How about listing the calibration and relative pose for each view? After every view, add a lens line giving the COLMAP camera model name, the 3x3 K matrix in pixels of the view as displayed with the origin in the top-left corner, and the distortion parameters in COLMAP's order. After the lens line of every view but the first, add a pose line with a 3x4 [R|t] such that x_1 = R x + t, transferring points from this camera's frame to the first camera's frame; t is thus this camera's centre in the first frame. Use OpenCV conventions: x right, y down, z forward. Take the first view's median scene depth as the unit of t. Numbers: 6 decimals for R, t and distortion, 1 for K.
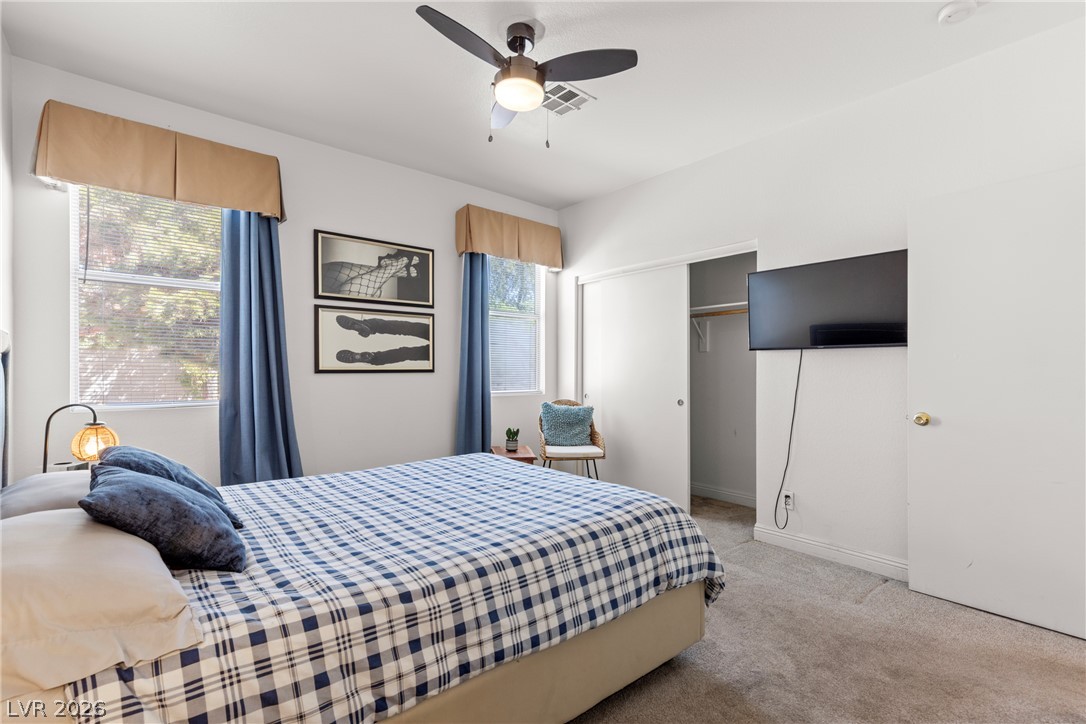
lens RADIAL K [[496.3, 0, 549.0], [0, 496.3, 365.6], [0, 0, 1]] dist [0.011812, 0.000048]
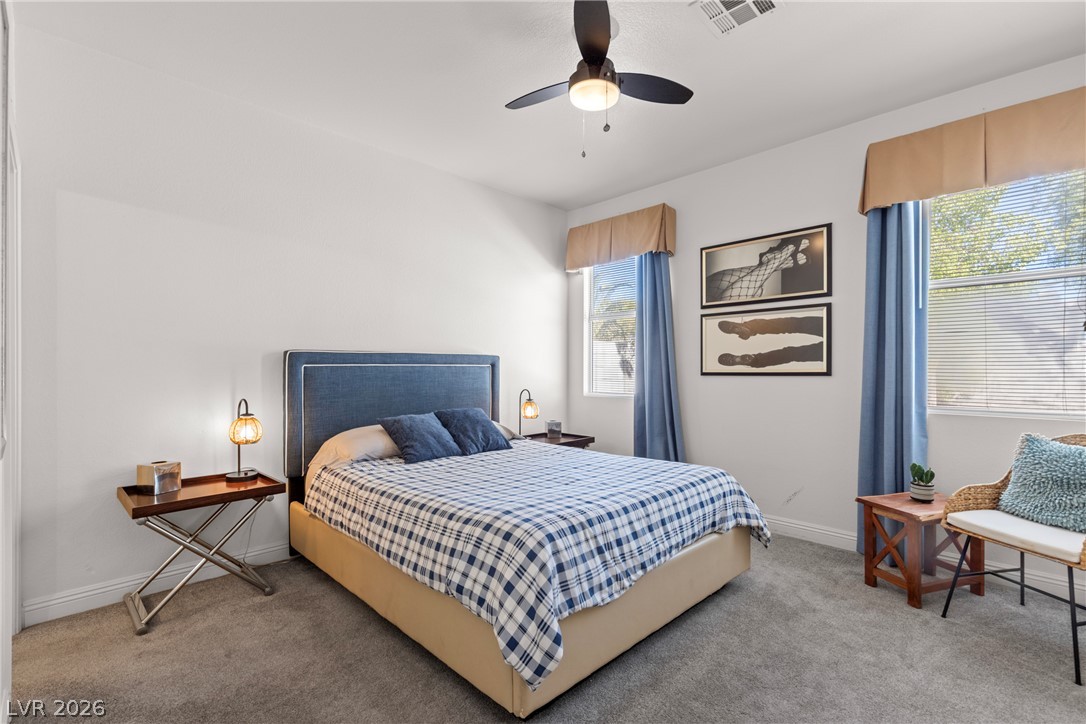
lens RADIAL K [[496.3, 0, 548.2], [0, 496.3, 360.6], [0, 0, 1]] dist [0.011812, 0.000048]
pose [[0.097526, -0.026571, -0.994878, 0.569696], [0.004043, 0.999646, -0.026302, 0.009182], [0.995225, -0.001458, 0.097598, 0.509688]]
